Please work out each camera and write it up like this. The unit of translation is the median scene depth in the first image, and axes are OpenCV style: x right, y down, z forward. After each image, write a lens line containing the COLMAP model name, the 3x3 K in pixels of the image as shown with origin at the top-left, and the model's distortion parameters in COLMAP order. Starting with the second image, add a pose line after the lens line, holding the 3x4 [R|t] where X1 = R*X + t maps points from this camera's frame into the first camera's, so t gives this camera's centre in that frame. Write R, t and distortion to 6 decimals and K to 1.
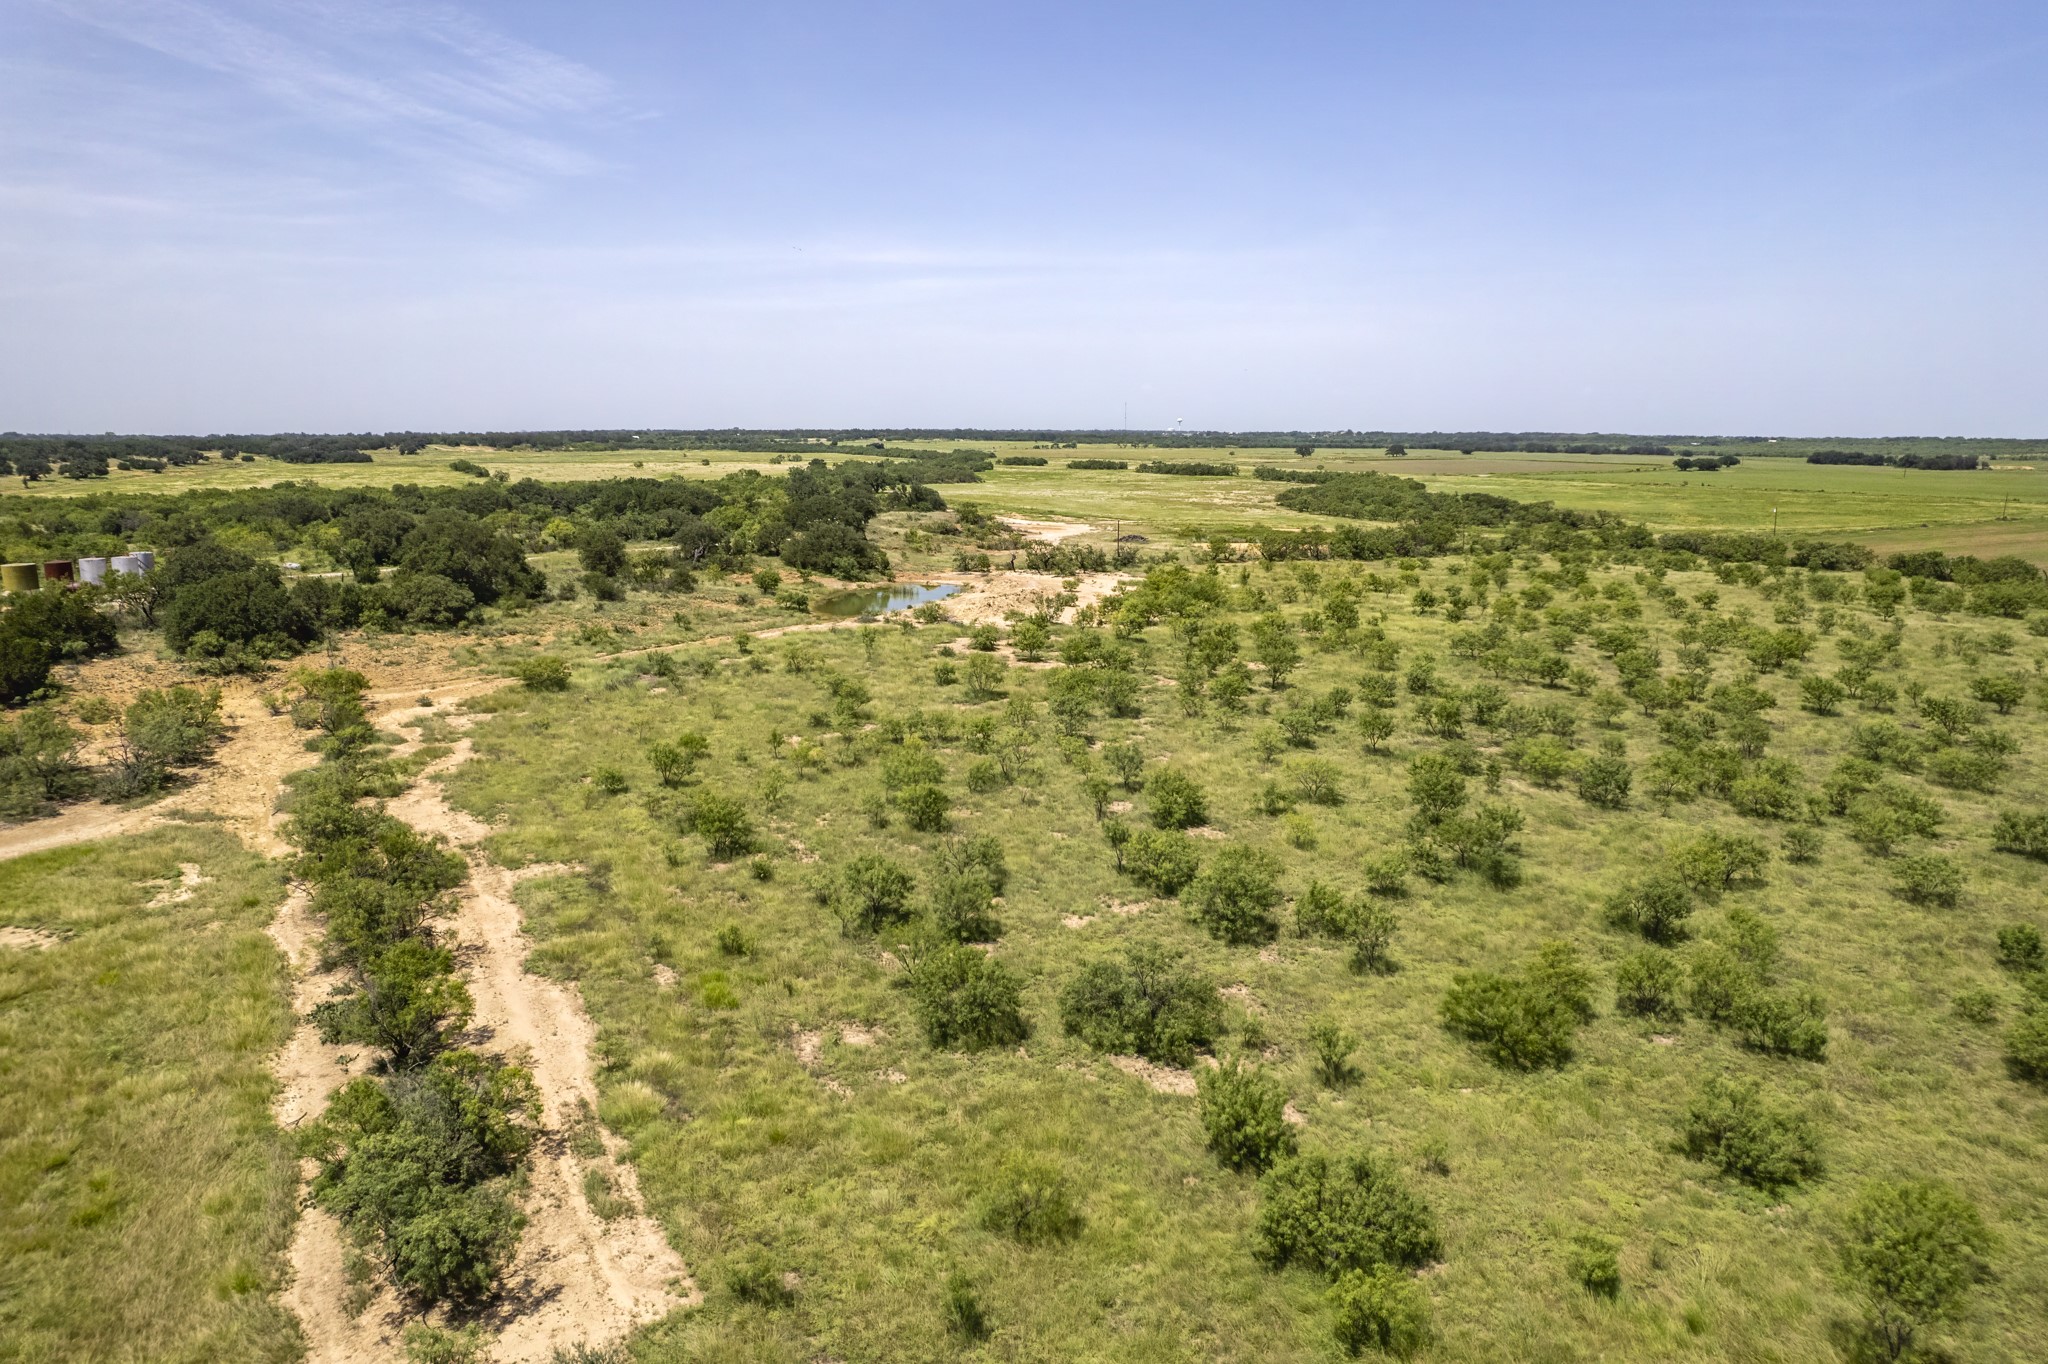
lens RADIAL K [[1330.8, 0, 1039.5], [0, 1330.8, 691.5], [0, 0, 1]] dist [-0.068746, 0.063350]
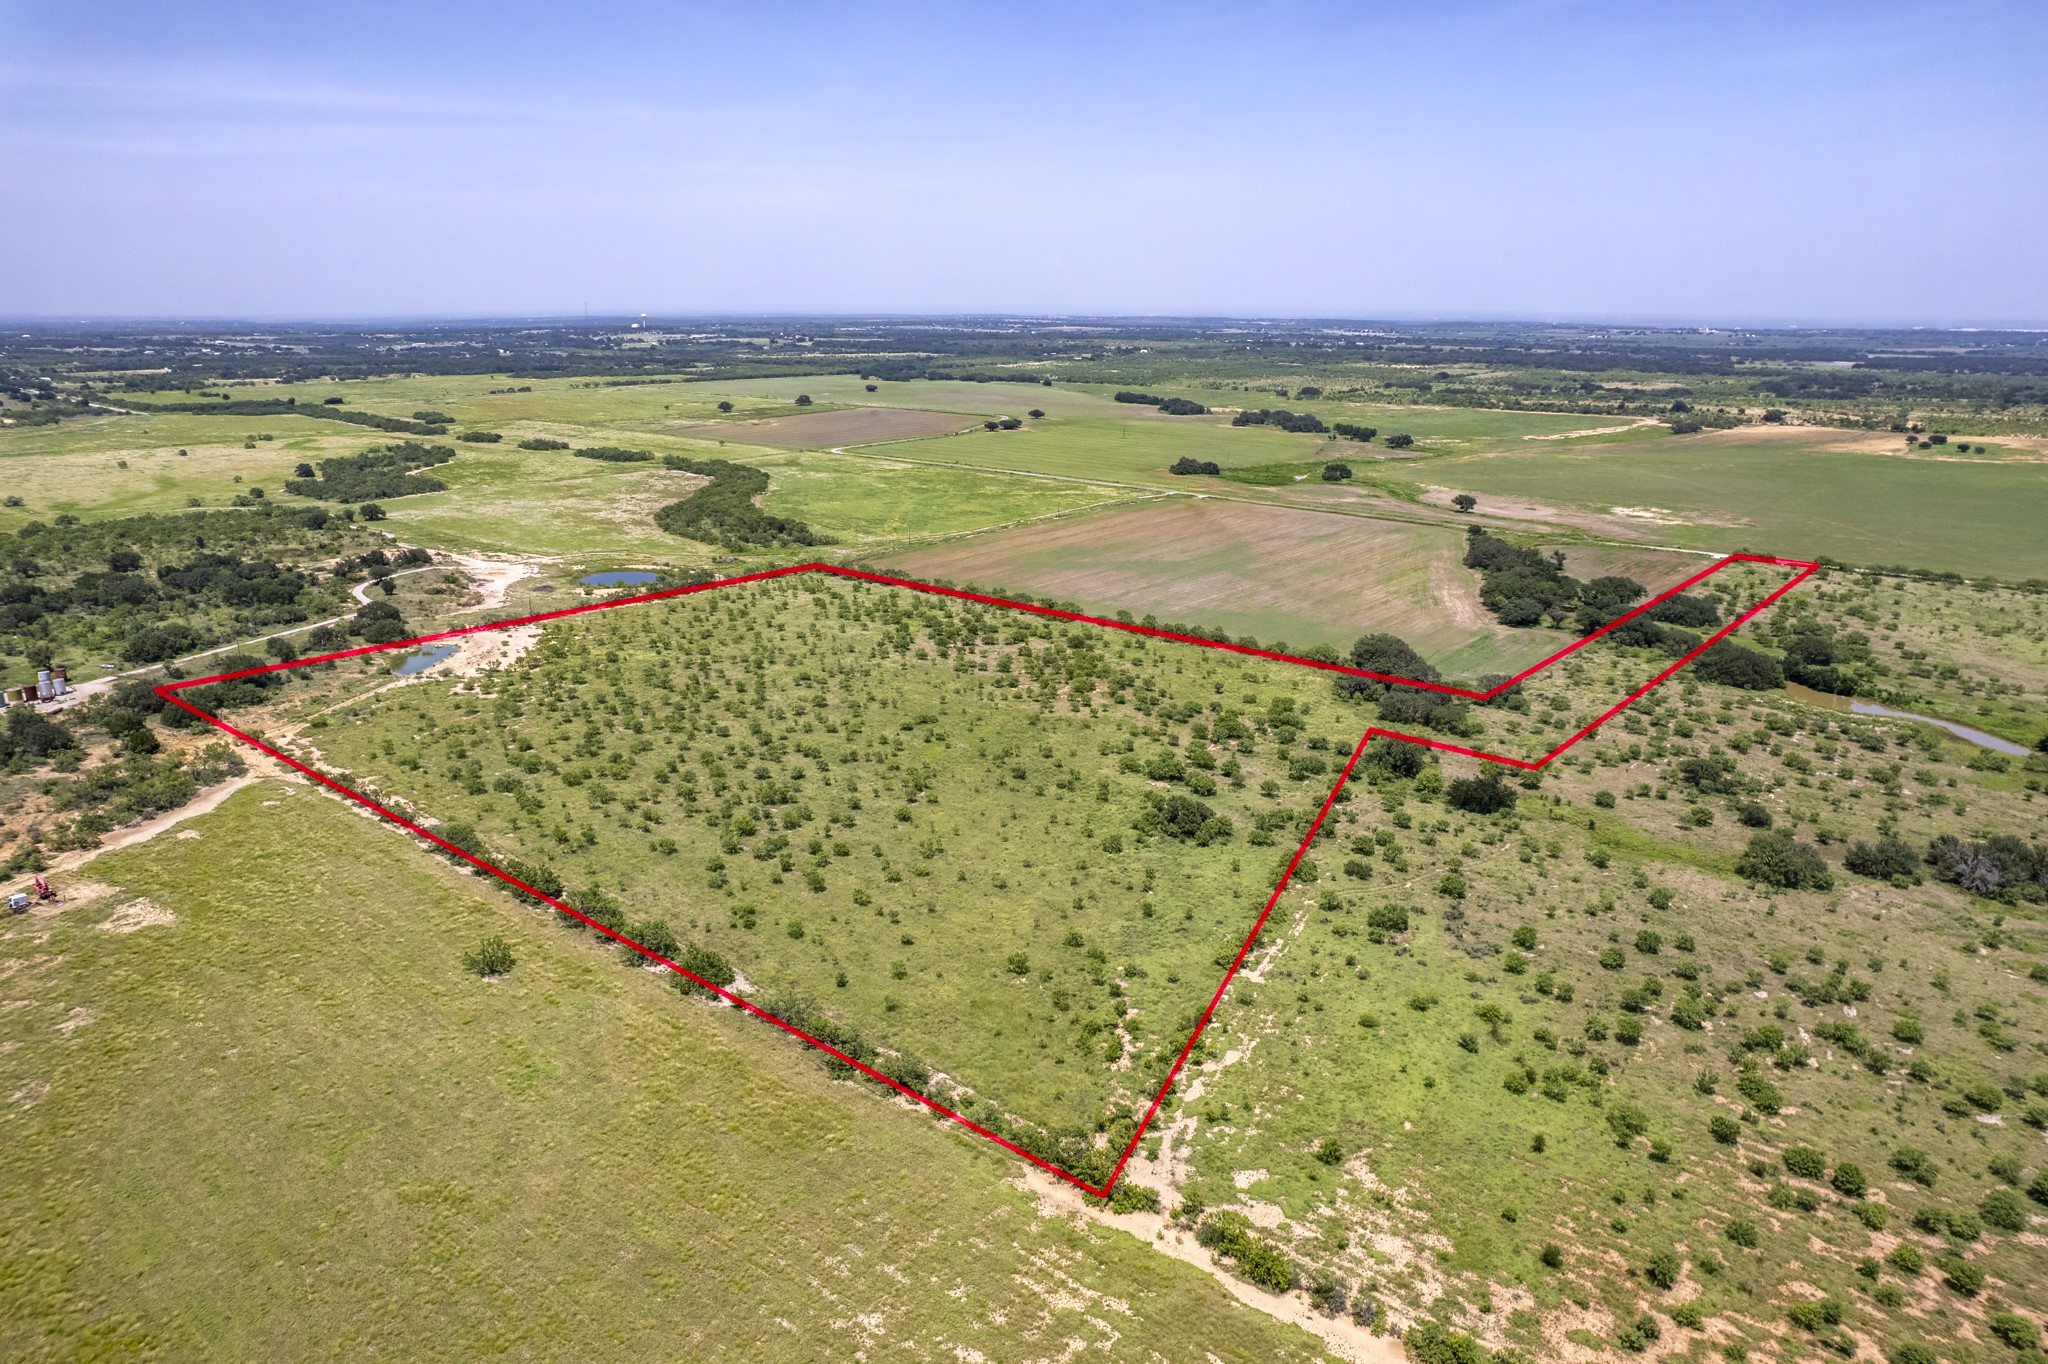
lens RADIAL K [[1330.8, 0, 1029.7], [0, 1330.8, 723.6], [0, 0, 1]] dist [-0.068746, 0.063350]
pose [[0.932980, -0.108964, 0.343038, 0.033976], [0.067940, 0.989256, 0.129451, -0.081574], [-0.353457, -0.097469, 0.930359, -0.679886]]
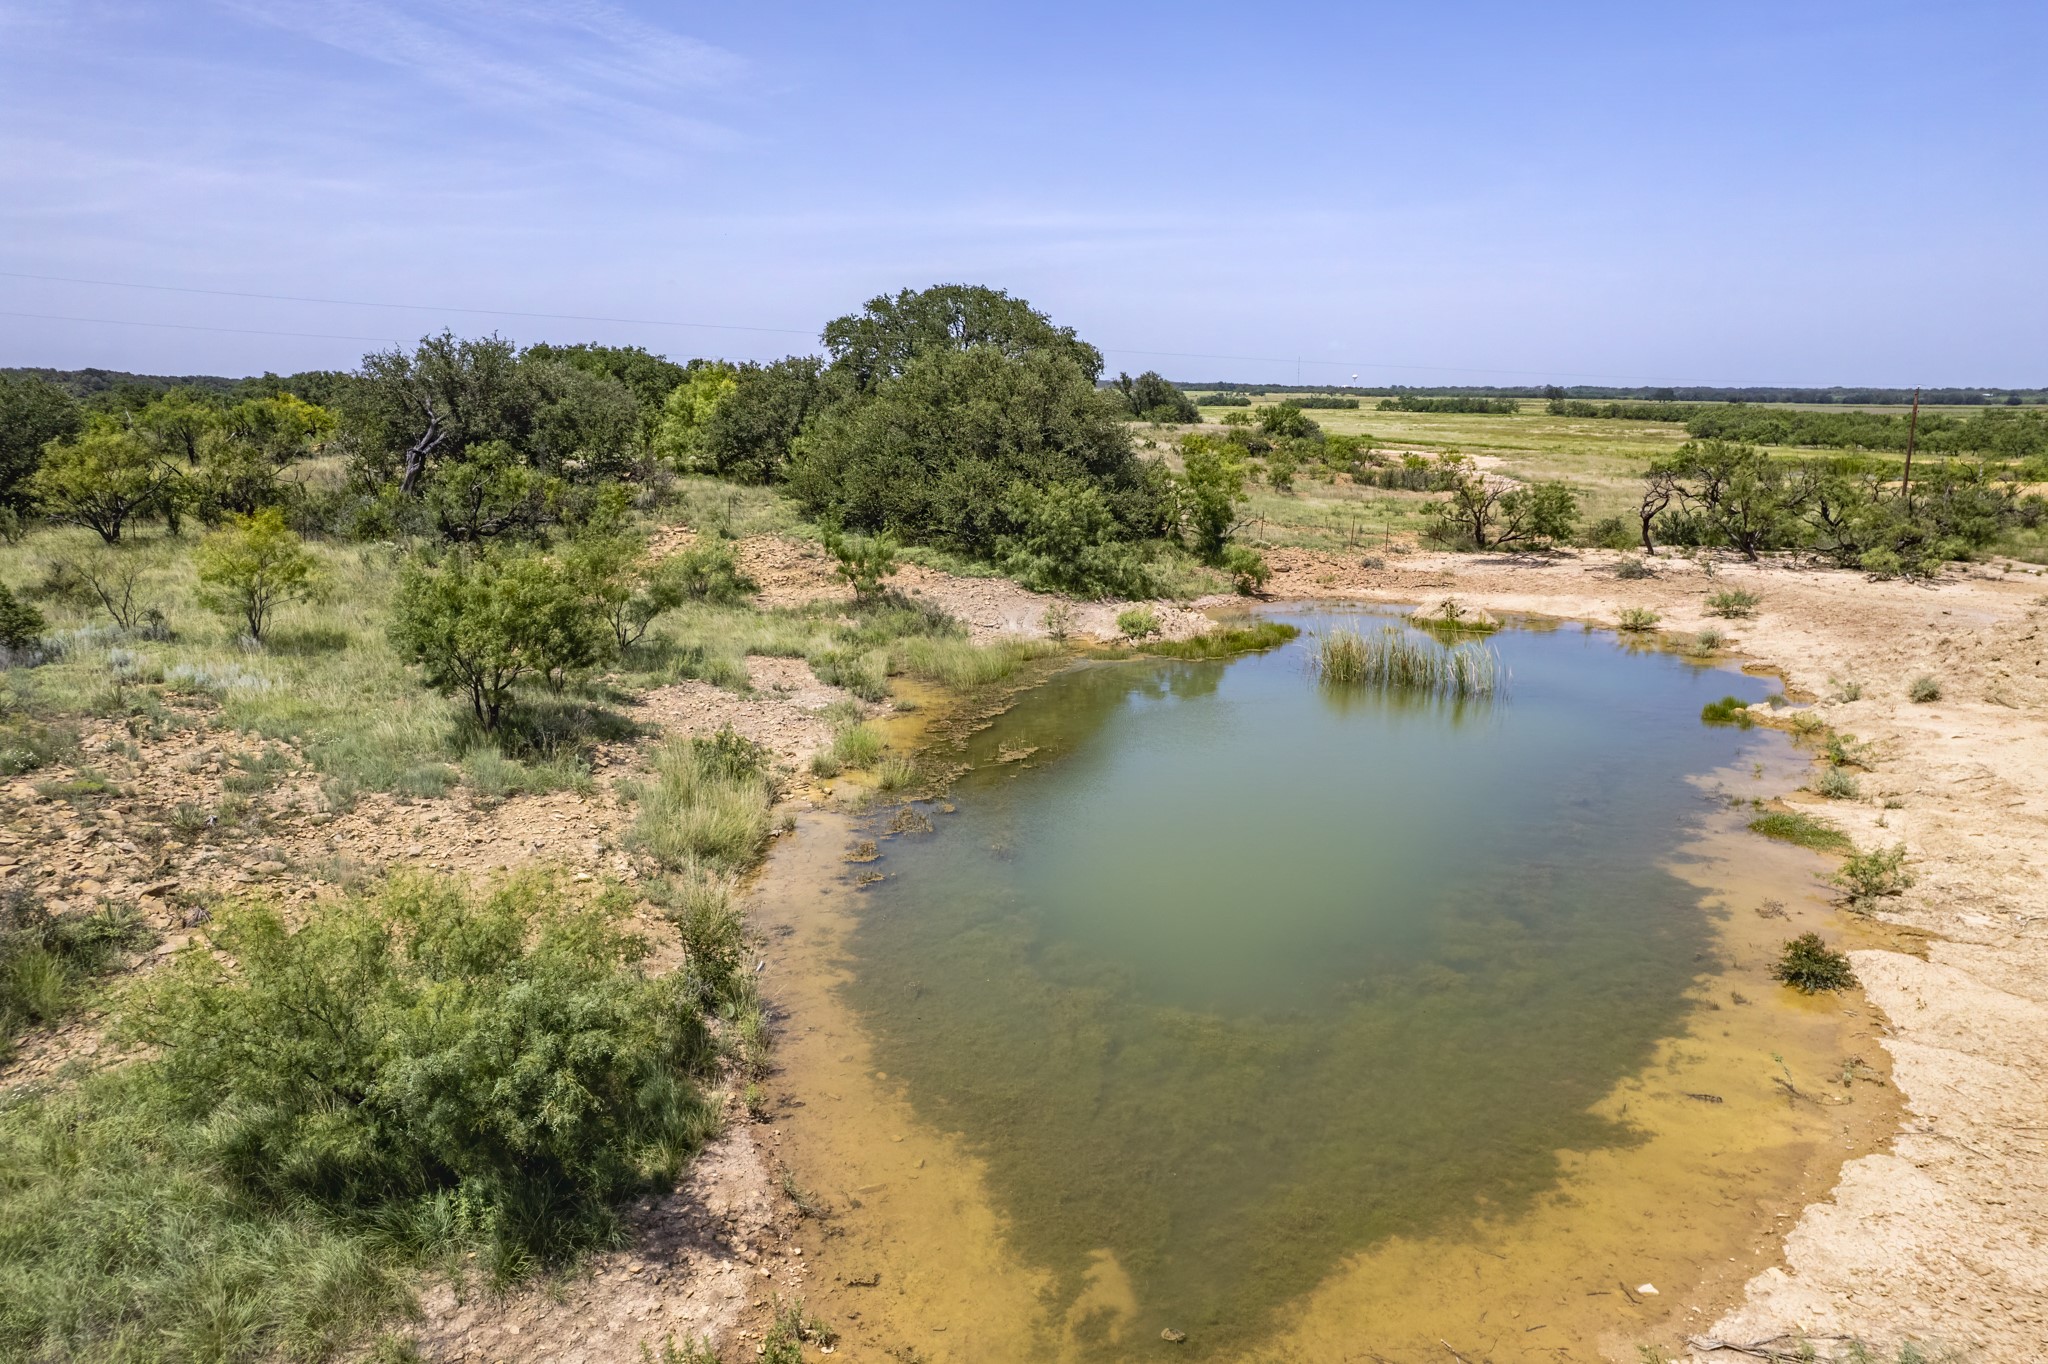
lens RADIAL K [[1330.8, 0, 1024.4], [0, 1330.8, 695.9], [0, 0, 1]] dist [-0.068746, 0.063350]
pose [[0.993968, 0.021038, -0.107637, -0.060897], [-0.018794, 0.999585, 0.021820, -0.033932], [0.108052, -0.019666, 0.993951, 0.374094]]
